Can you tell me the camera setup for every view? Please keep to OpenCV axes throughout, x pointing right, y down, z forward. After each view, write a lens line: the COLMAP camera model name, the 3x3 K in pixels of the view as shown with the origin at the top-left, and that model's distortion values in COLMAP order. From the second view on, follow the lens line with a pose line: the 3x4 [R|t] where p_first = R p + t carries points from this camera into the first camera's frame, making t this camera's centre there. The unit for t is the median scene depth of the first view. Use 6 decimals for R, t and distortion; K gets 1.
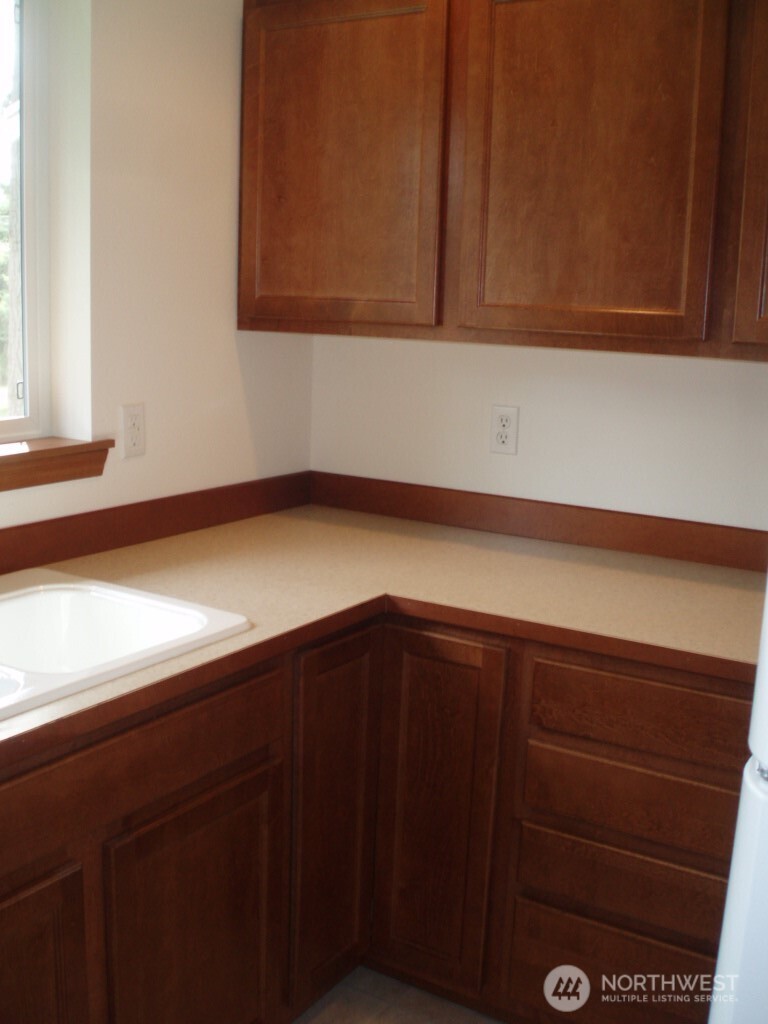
lens RADIAL K [[1098.6, 0, 384.0], [0, 1098.6, 512.0], [0, 0, 1]] dist [-0.136415, 0.049697]
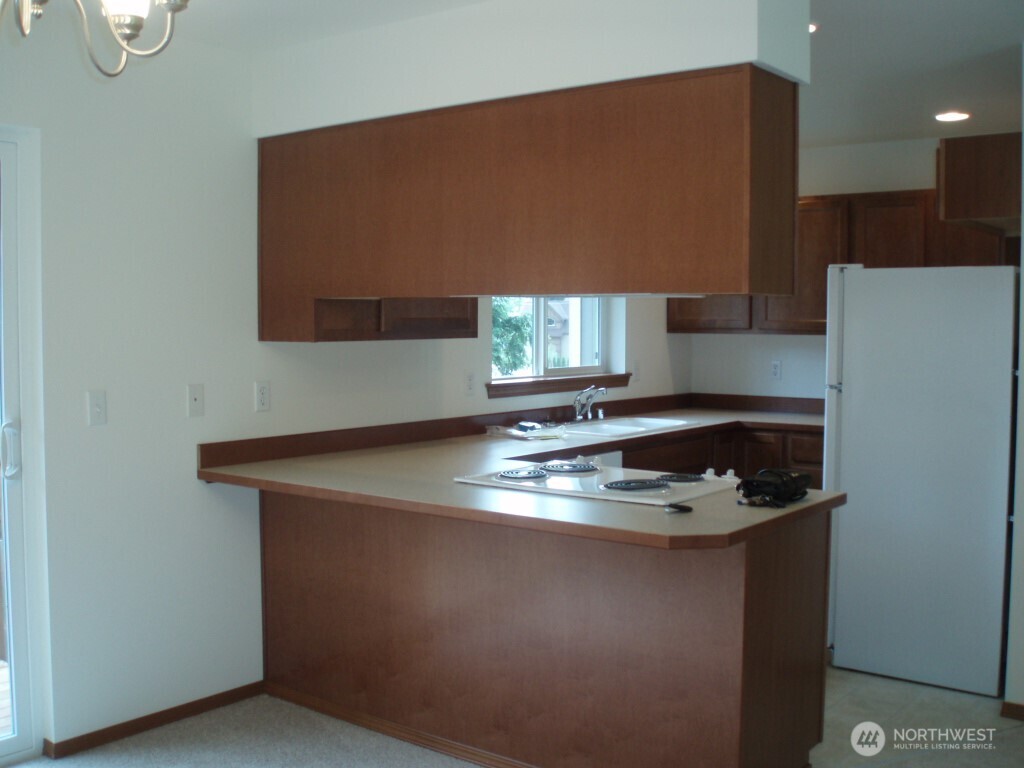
lens RADIAL K [[1098.6, 0, 512.0], [0, 1098.6, 384.0], [0, 0, 1]] dist [-0.136415, 0.049697]
pose [[0.994222, -0.025357, -0.104303, -0.260909], [0.011558, 0.991337, -0.130832, 0.313559], [0.106717, 0.128871, 0.985903, -1.713788]]
